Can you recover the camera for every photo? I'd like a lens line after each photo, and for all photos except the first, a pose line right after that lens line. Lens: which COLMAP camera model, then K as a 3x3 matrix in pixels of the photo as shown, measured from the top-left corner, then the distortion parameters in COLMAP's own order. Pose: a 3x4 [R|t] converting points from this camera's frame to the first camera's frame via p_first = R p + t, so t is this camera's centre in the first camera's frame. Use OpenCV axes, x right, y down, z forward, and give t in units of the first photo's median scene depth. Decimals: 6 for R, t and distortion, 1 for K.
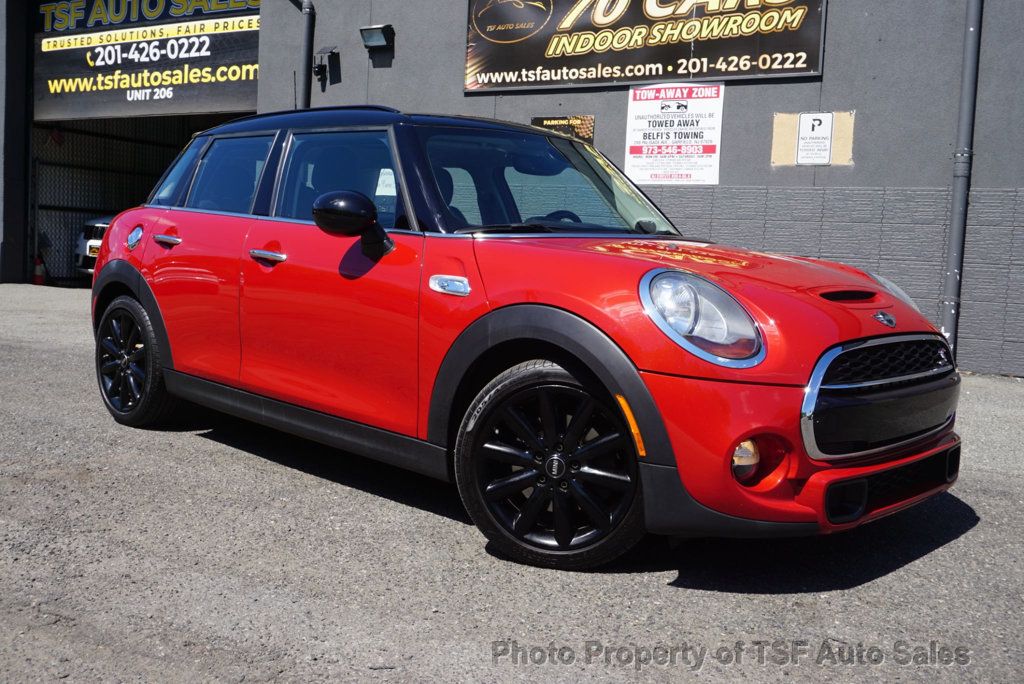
lens RADIAL K [[1045.0, 0, 512.0], [0, 1045.0, 339.0], [0, 0, 1]] dist [0.028044, 0.000000]
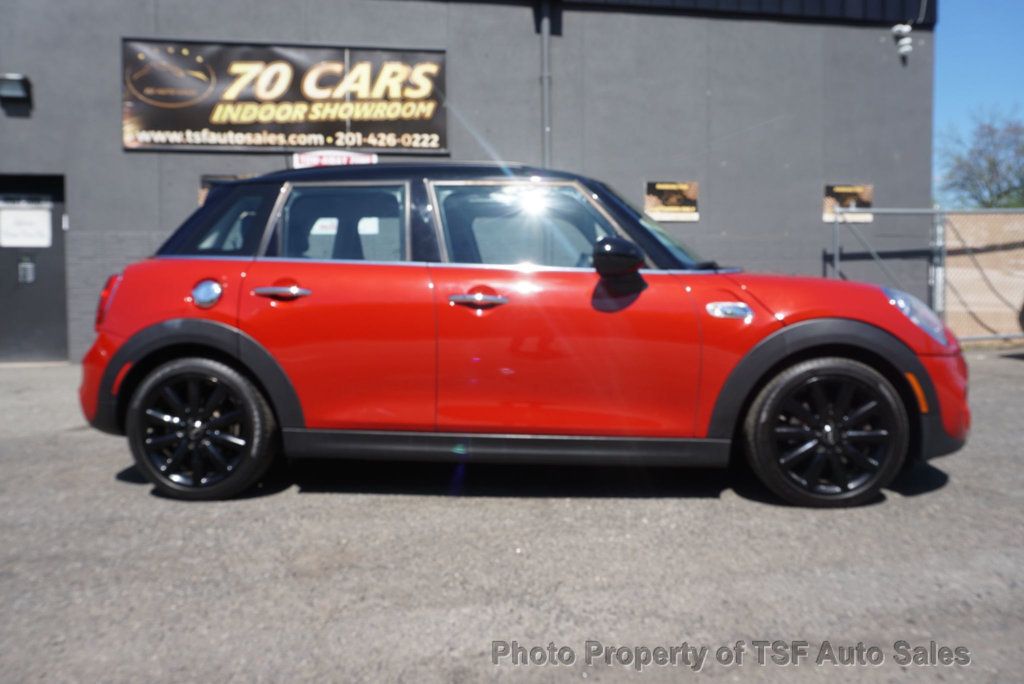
lens RADIAL K [[766.6, 0, 513.7], [0, 766.6, 359.2], [0, 0, 1]] dist [-0.024118, 0.018586]
pose [[0.750975, -0.113430, 0.650516, -0.282116], [0.105091, 0.993110, 0.051848, -0.021565], [-0.651915, 0.029427, 0.757721, 0.162884]]
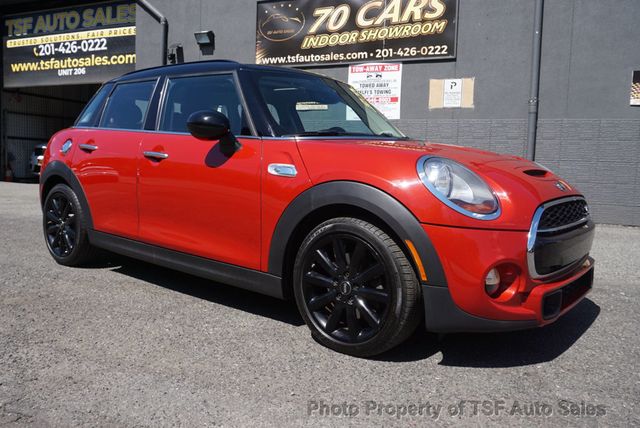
lens RADIAL K [[545.5, 0, 318.8], [0, 545.5, 212.1], [0, 0, 1]] dist [-0.007111, 0.022584]
pose [[0.995703, -0.022146, 0.089918, -0.027097], [0.021423, 0.999730, 0.008989, 0.001156], [-0.090093, -0.007024, 0.995909, 0.069281]]
